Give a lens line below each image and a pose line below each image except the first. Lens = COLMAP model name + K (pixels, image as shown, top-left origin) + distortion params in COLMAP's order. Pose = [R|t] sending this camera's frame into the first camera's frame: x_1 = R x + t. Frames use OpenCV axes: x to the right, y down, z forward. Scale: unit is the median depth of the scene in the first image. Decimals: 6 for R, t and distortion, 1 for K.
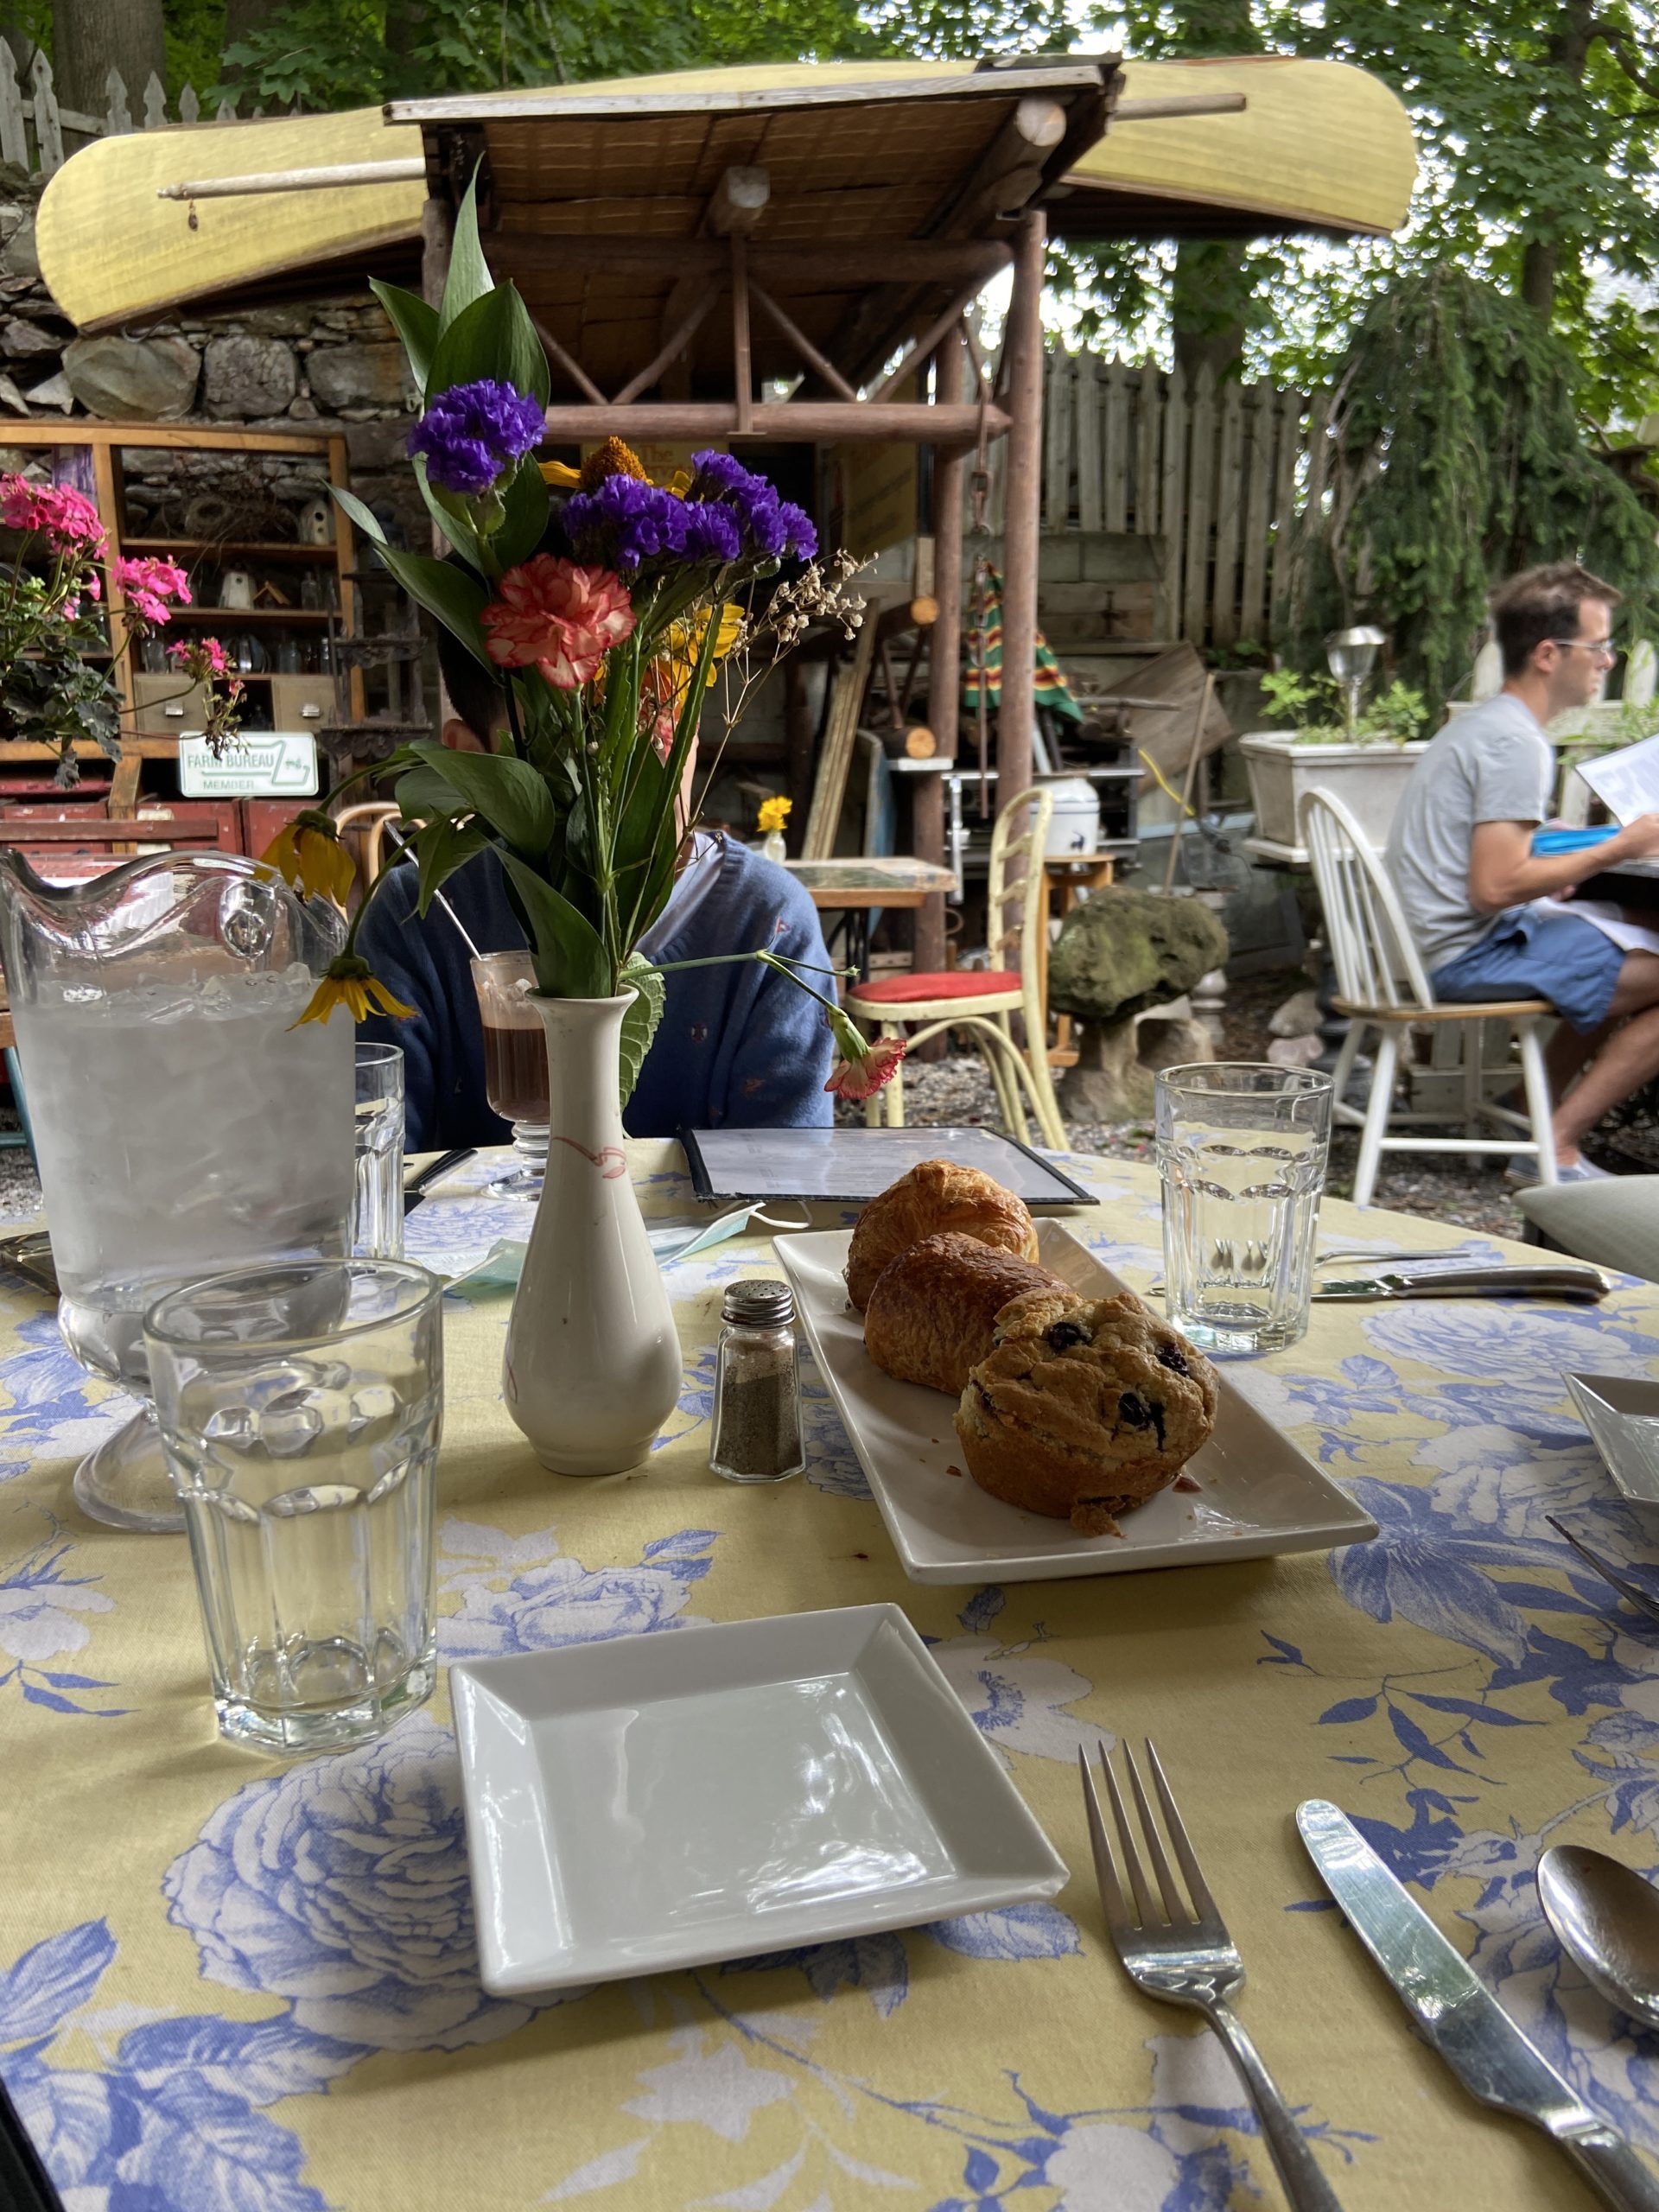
lens RADIAL K [[1660.3, 0, 829.5], [0, 1660.3, 1106.0], [0, 0, 1]] dist [0.005586, 0.002317]
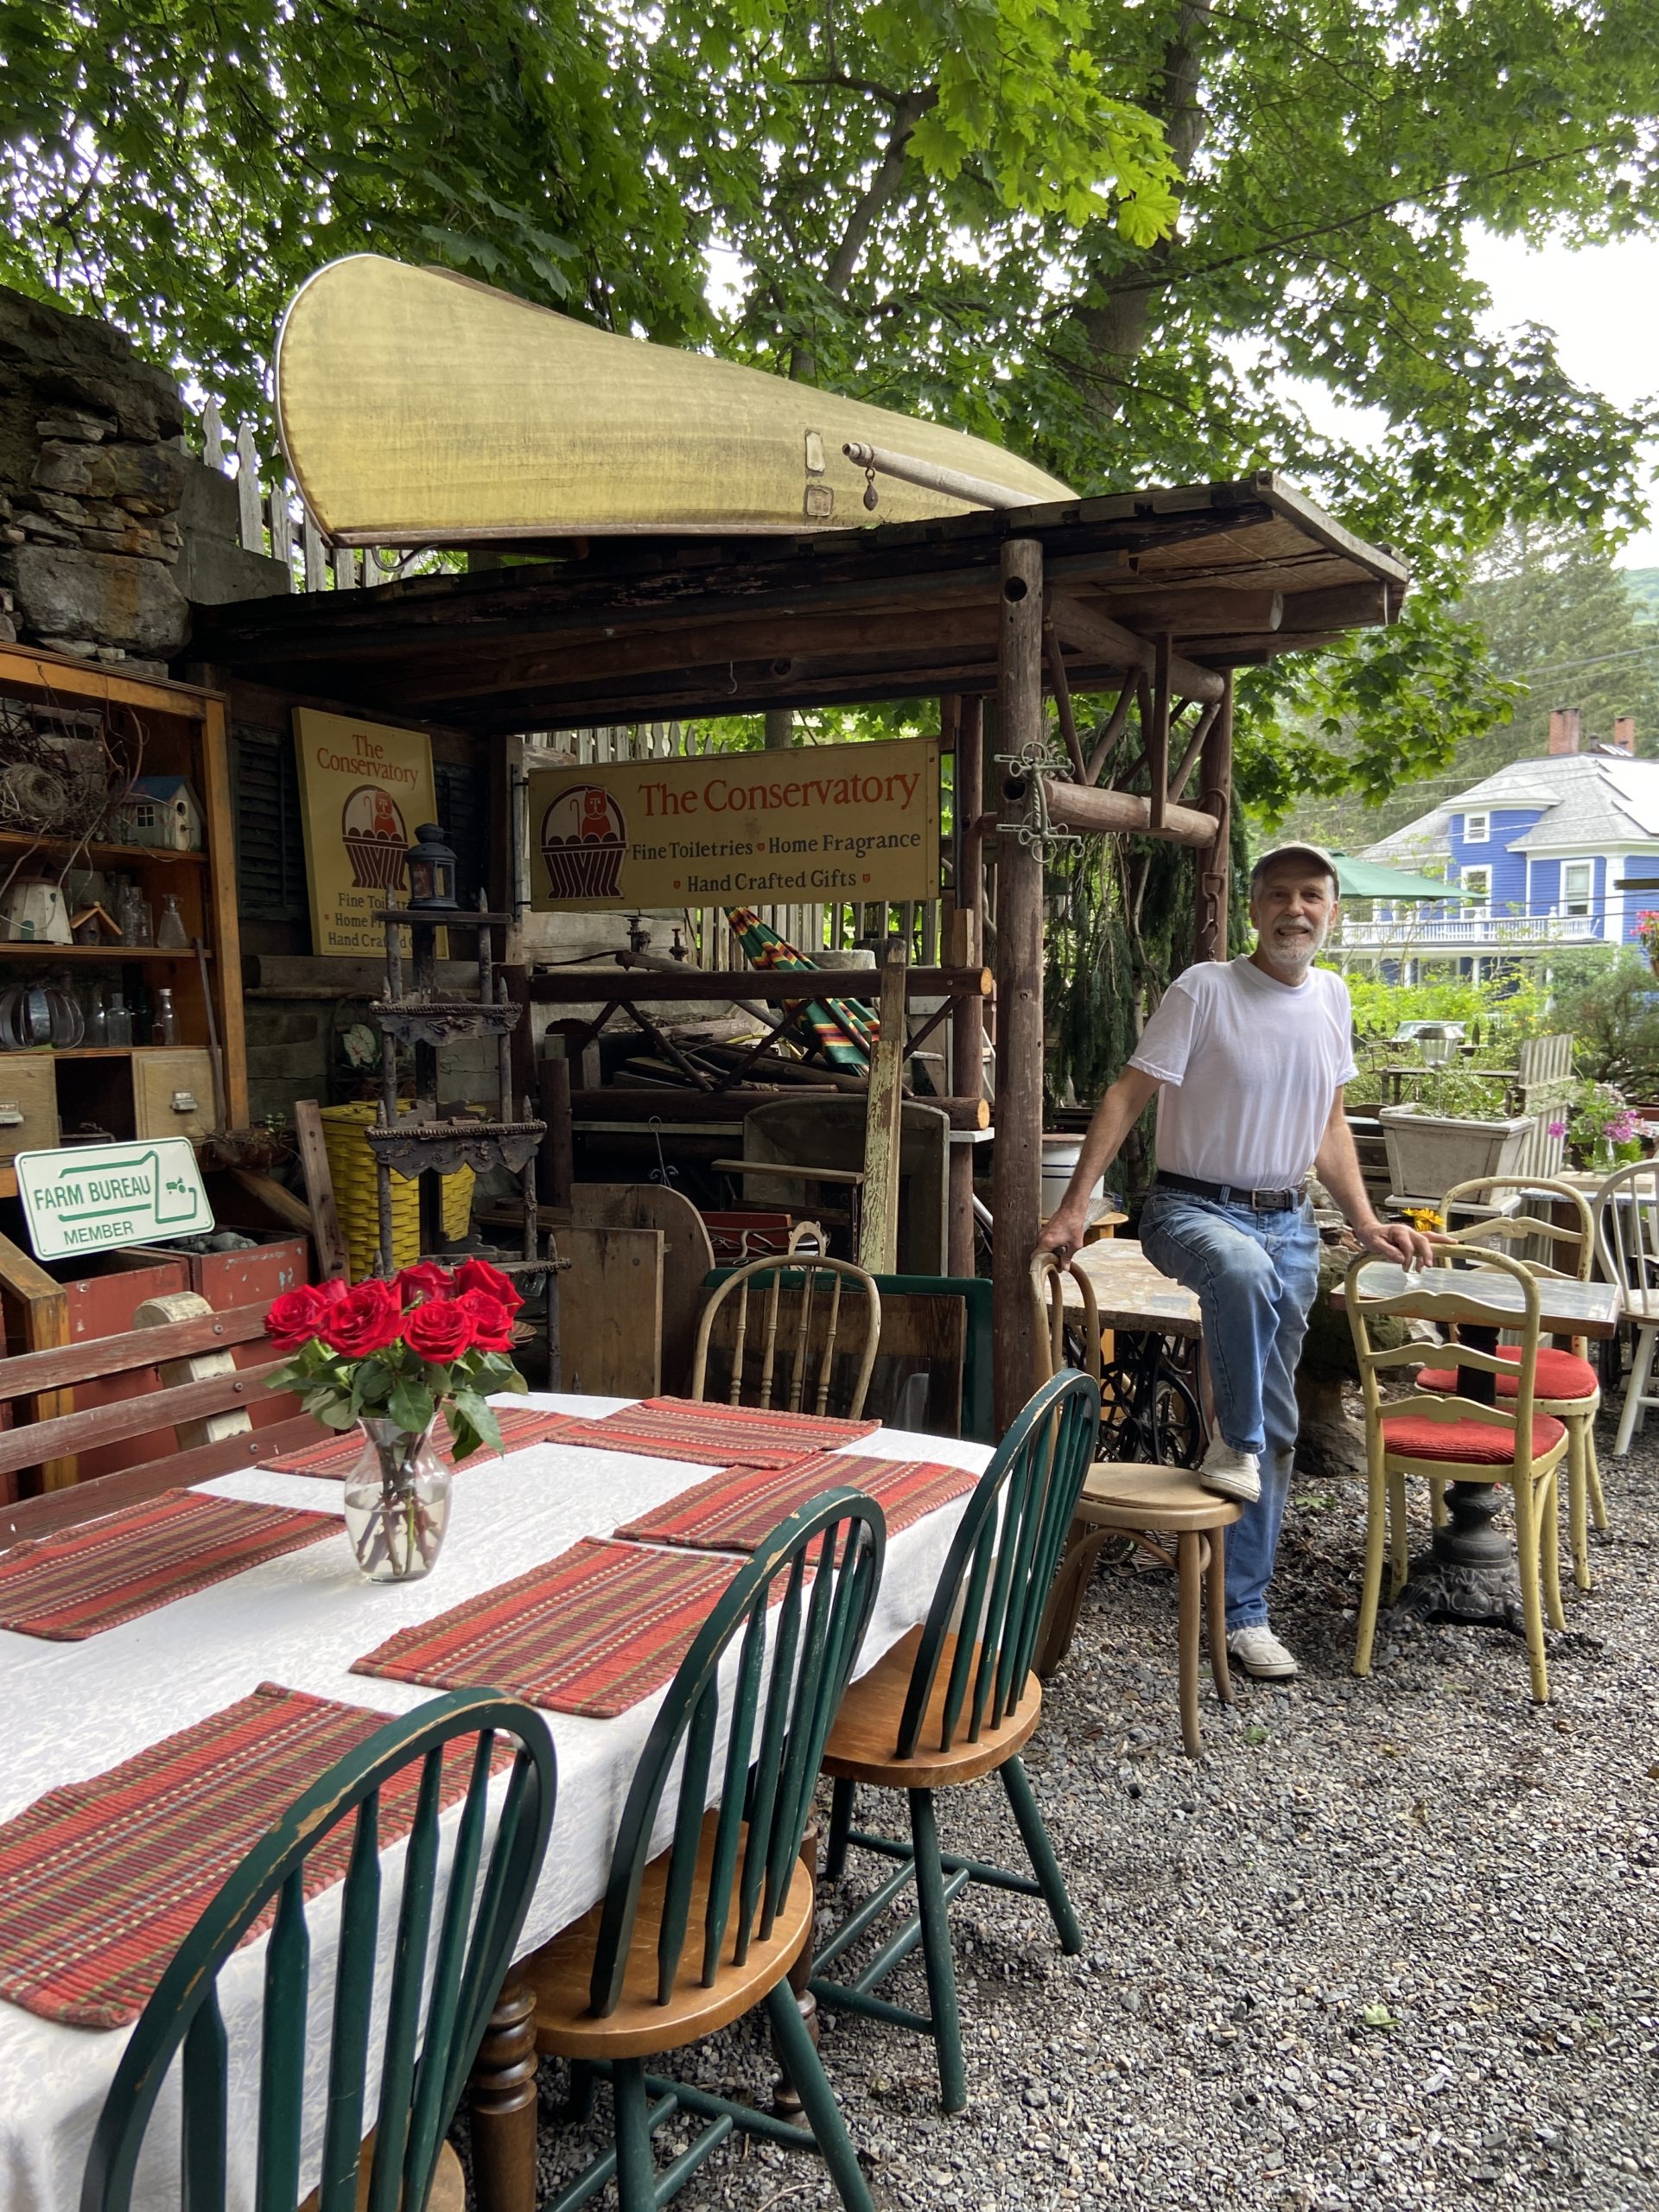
lens RADIAL K [[1691.0, 0, 829.5], [0, 1691.0, 1106.0], [0, 0, 1]] dist [-0.002215, -0.000707]
pose [[0.591146, -0.053658, 0.804778, -0.687694], [0.171937, 0.983234, -0.060739, -0.154646], [-0.788025, 0.174277, 0.590460, 0.424833]]
